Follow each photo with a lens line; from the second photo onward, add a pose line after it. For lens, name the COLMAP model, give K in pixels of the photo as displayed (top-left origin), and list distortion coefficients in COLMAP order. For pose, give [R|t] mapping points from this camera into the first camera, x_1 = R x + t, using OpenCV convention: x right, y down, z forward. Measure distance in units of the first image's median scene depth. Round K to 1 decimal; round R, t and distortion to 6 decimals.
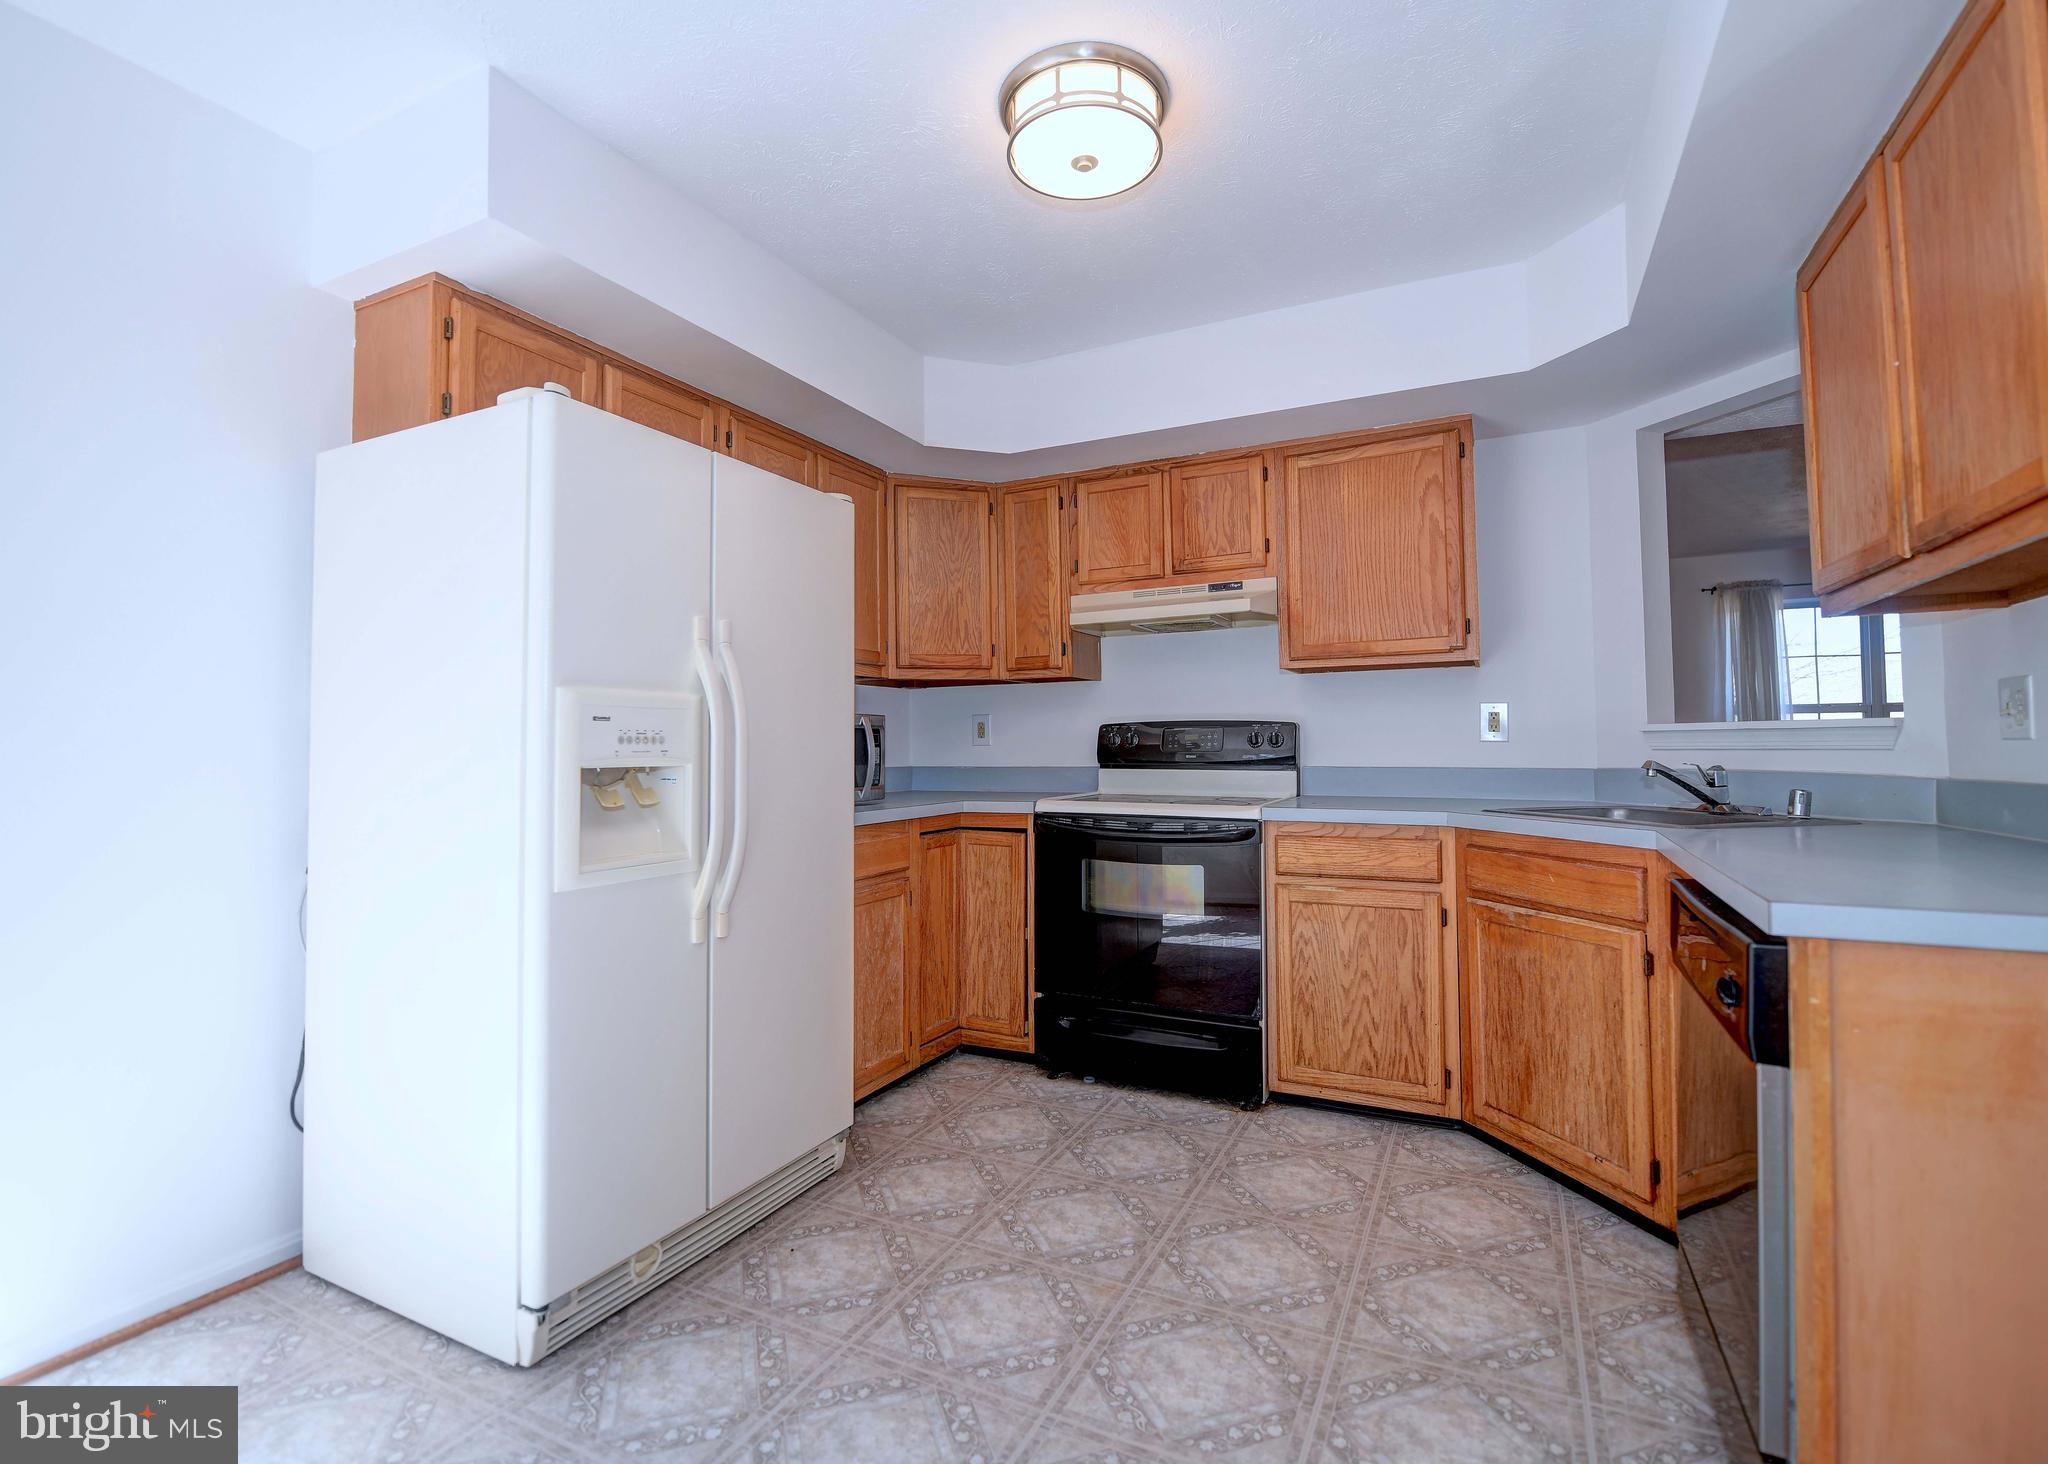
lens RADIAL K [[939.2, 0, 1033.7], [0, 939.2, 713.0], [0, 0, 1]] dist [-0.008178, -0.005490]
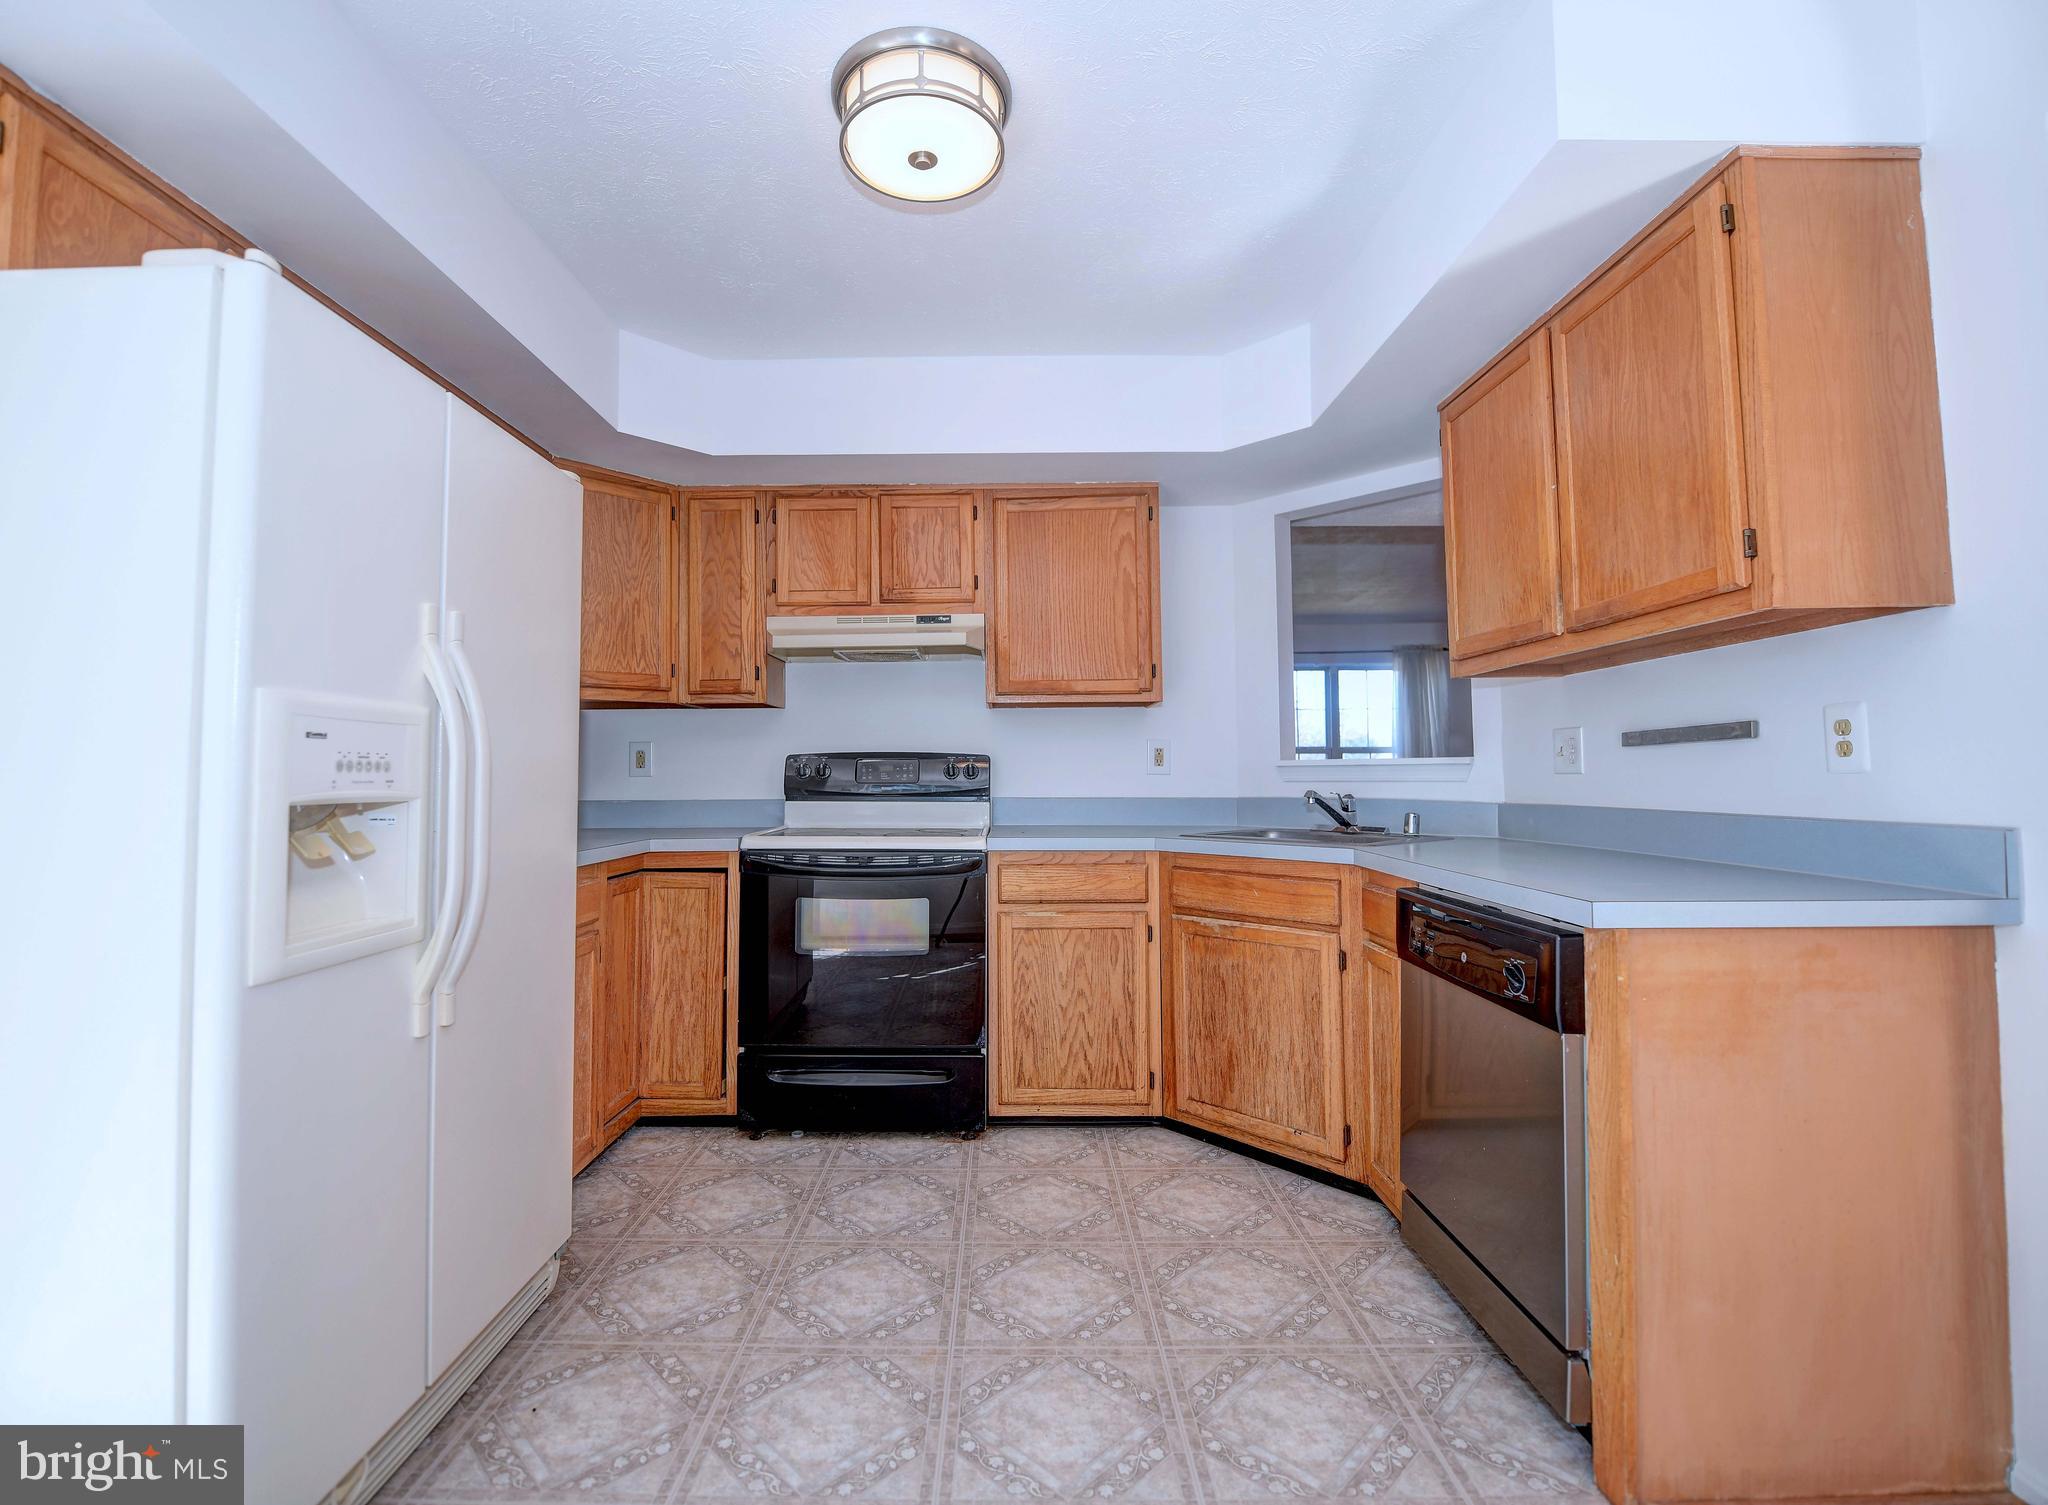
lens RADIAL K [[921.4, 0, 996.1], [0, 921.4, 735.0], [0, 0, 1]] dist [-0.009450, -0.004554]
pose [[0.901738, 0.022369, 0.431703, -0.183187], [-0.017049, 0.999724, -0.016191, 0.005003], [-0.431946, 0.007240, 0.901870, 0.093341]]
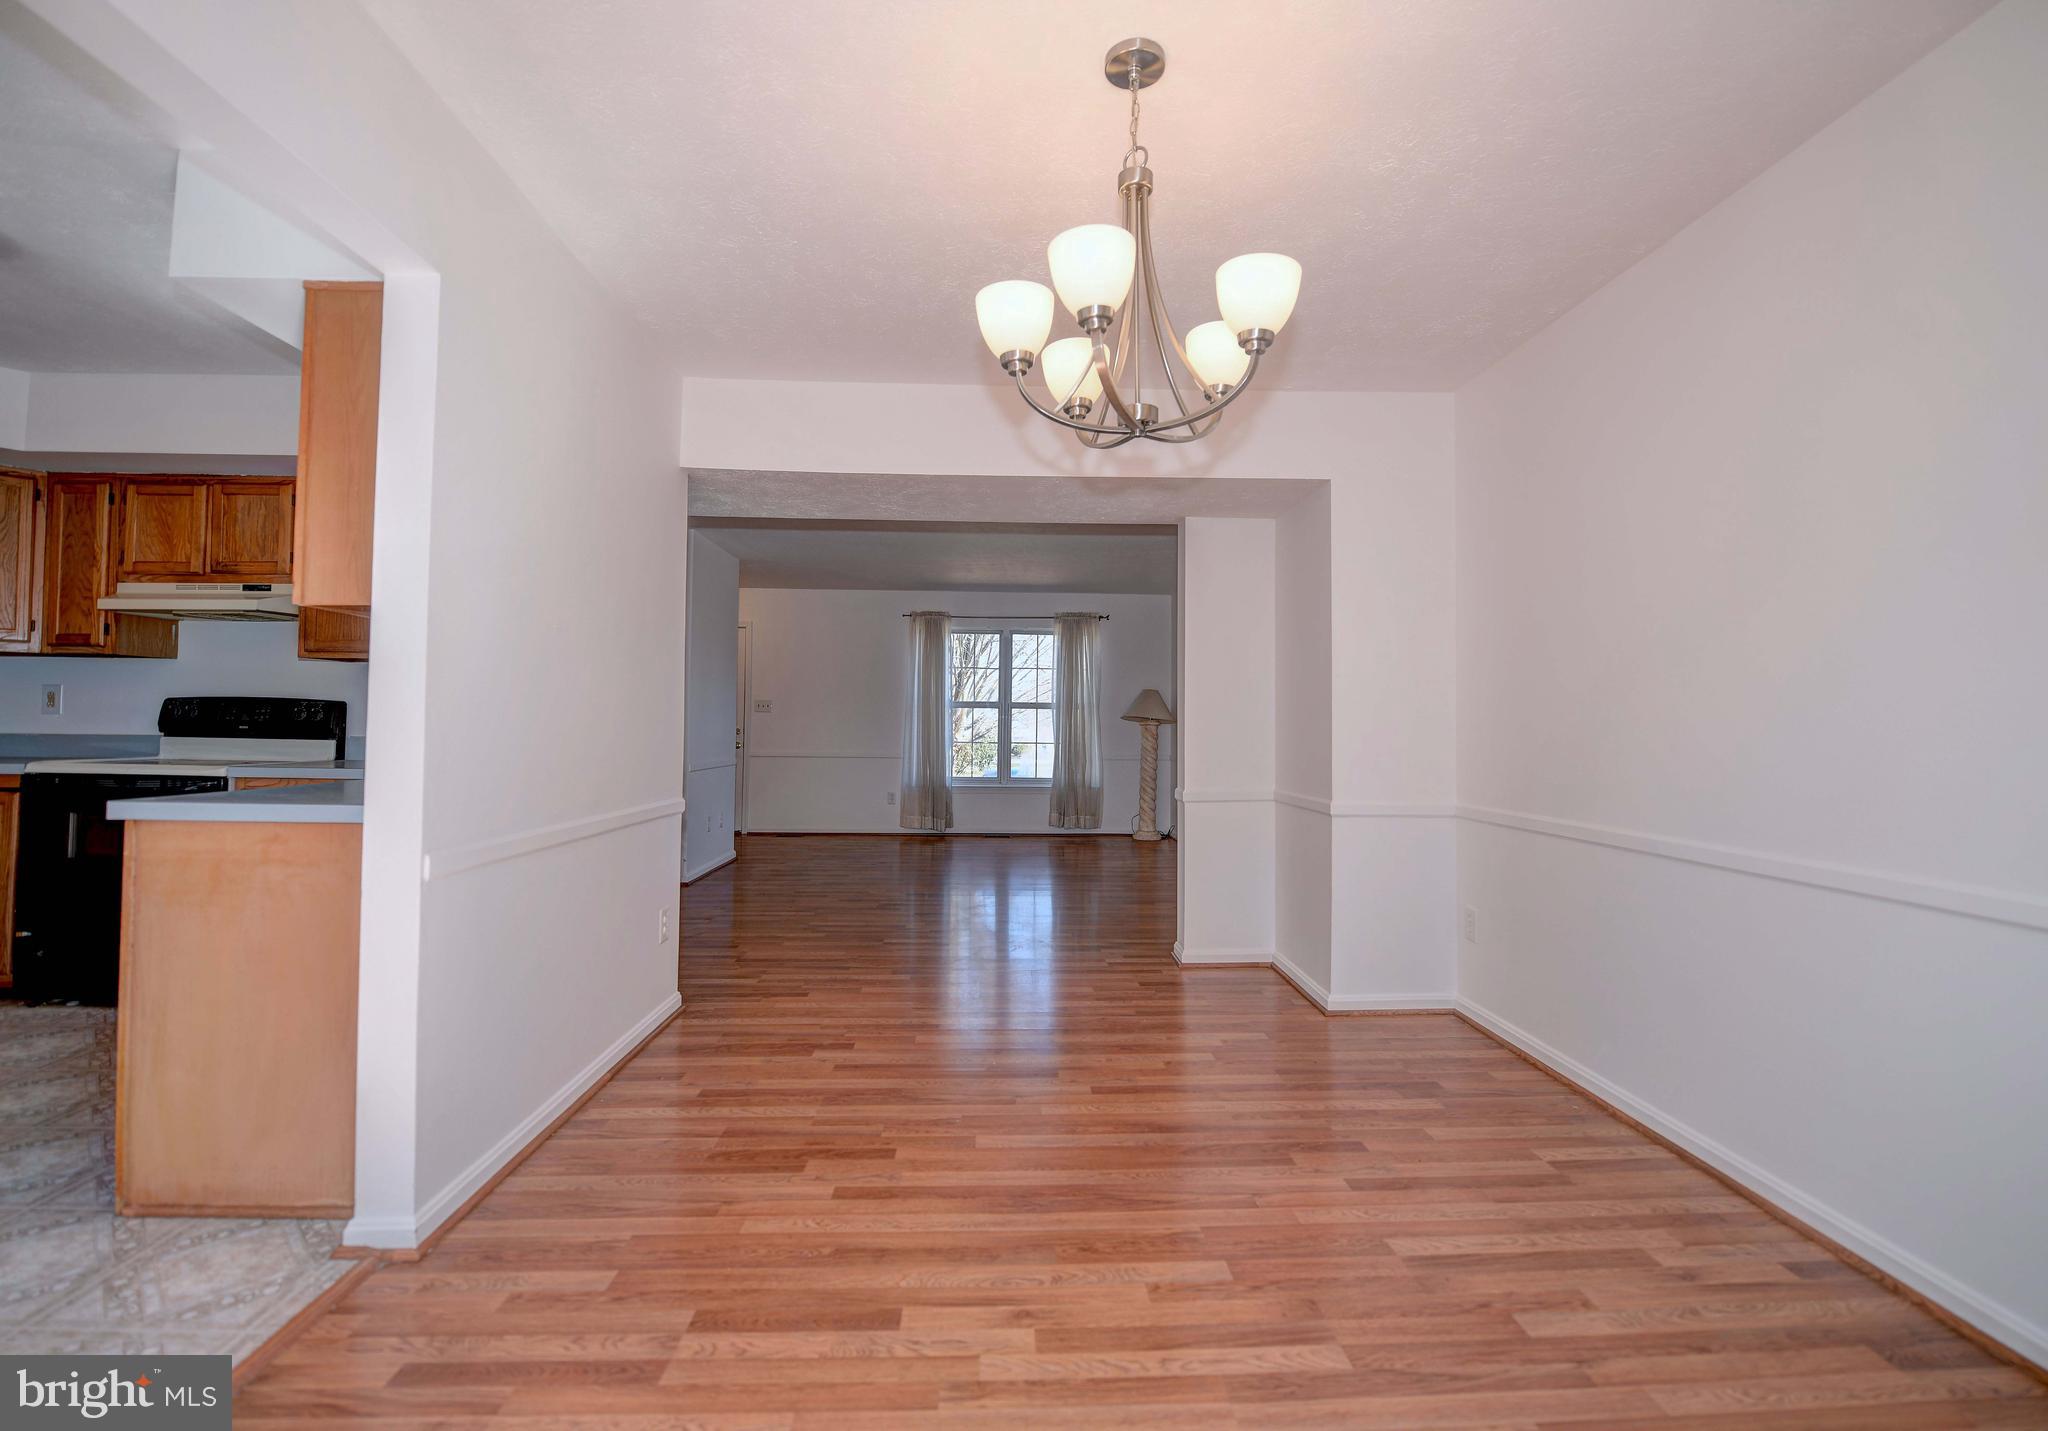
lens RADIAL K [[900.4, 0, 1023.5], [0, 900.4, 689.4], [0, 0, 1]] dist [-0.005677, -0.007819]
pose [[0.877243, 0.038282, 0.478517, 0.605714], [-0.034823, 0.999264, -0.016102, -0.021954], [-0.478781, -0.002538, 0.877931, -0.560118]]
